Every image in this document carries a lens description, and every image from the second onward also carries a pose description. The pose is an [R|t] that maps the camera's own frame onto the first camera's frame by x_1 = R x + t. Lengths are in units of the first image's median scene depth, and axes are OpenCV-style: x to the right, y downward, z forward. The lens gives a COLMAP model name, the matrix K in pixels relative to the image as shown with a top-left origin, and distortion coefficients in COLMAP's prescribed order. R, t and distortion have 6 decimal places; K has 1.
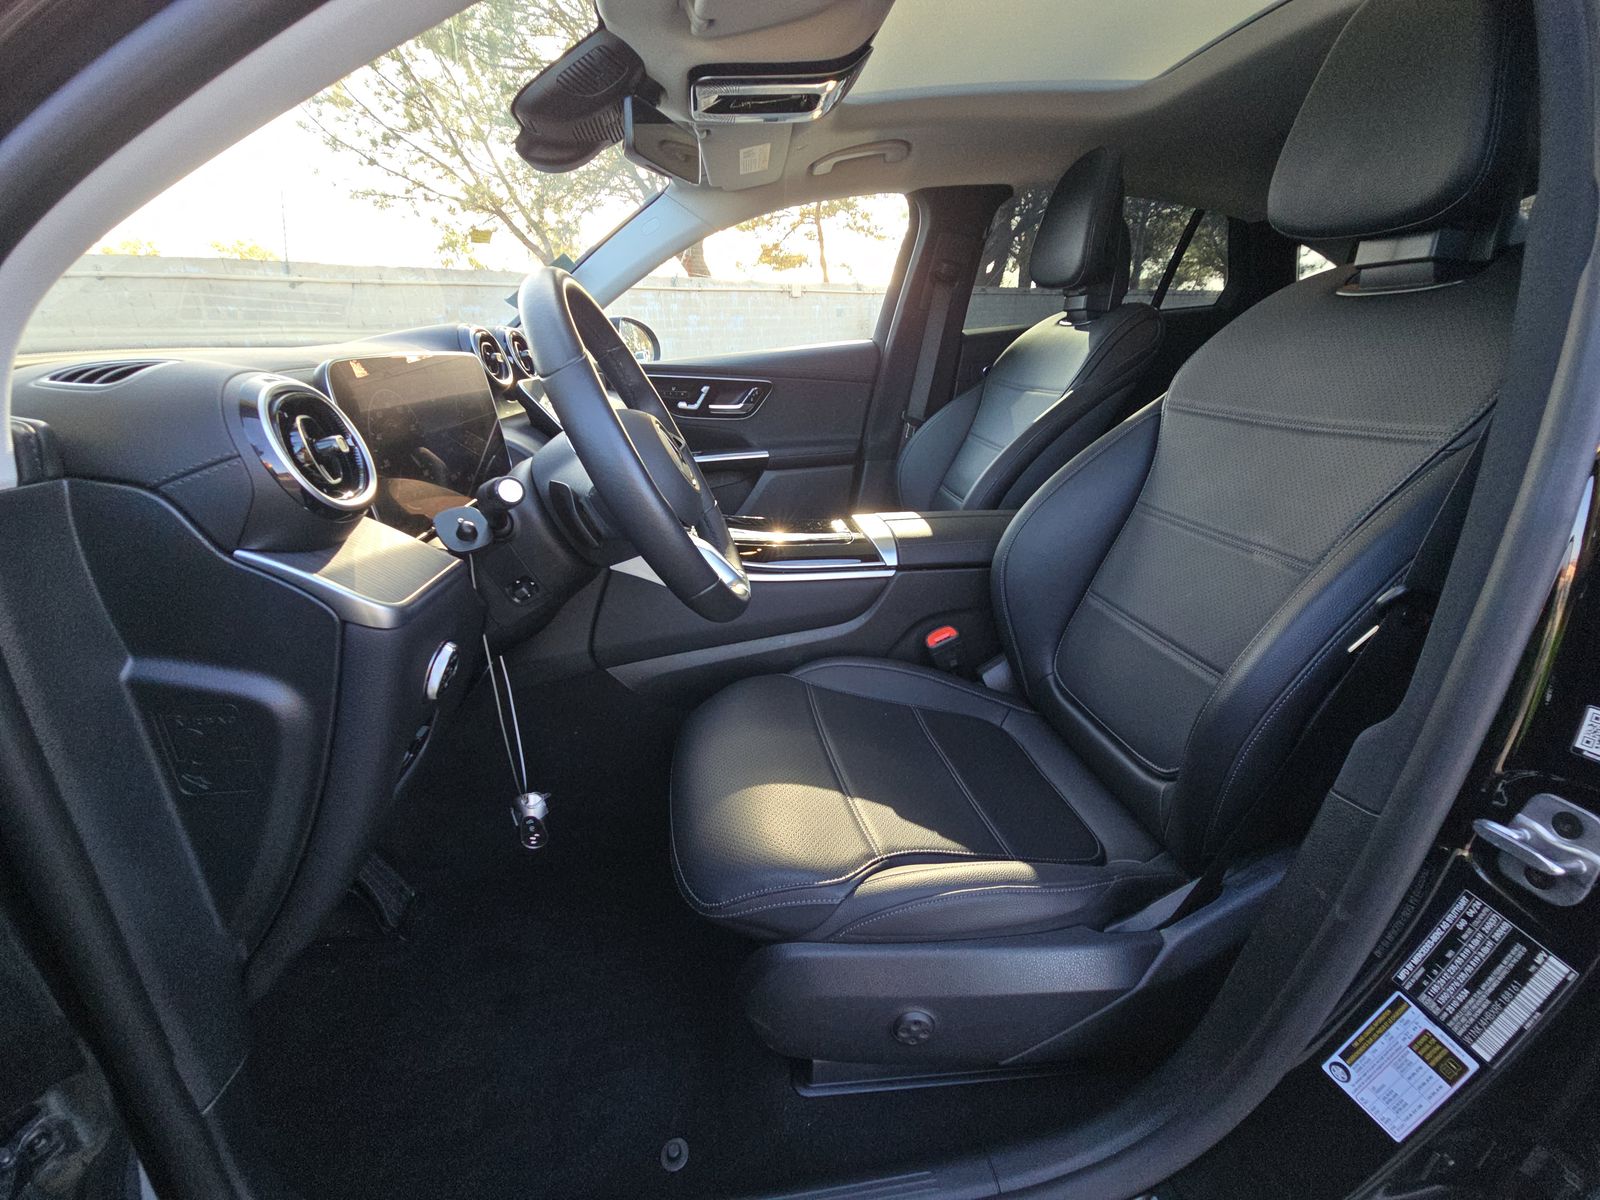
lens RADIAL K [[674.6, 0, 800.0], [0, 674.6, 600.0], [0, 0, 1]] dist [-0.000483, -0.000087]
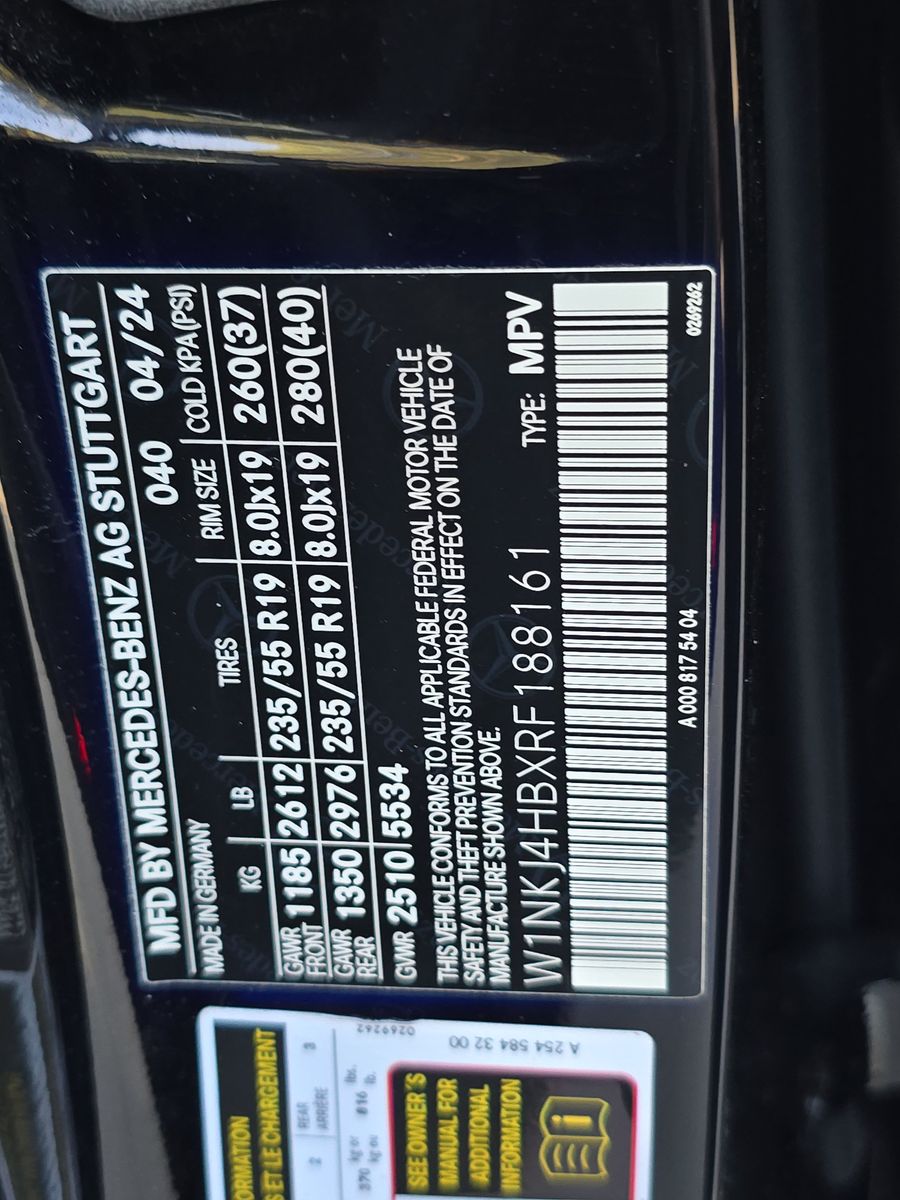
lens RADIAL K [[802.7, 0, 450.0], [0, 802.7, 600.0], [0, 0, 1]] dist [0.008647, -0.002568]
pose [[0.233441, -0.589880, 0.773012, 0.859209], [0.403360, 0.782096, 0.475001, 0.455127], [-0.884763, 0.200917, 0.420507, 0.891865]]
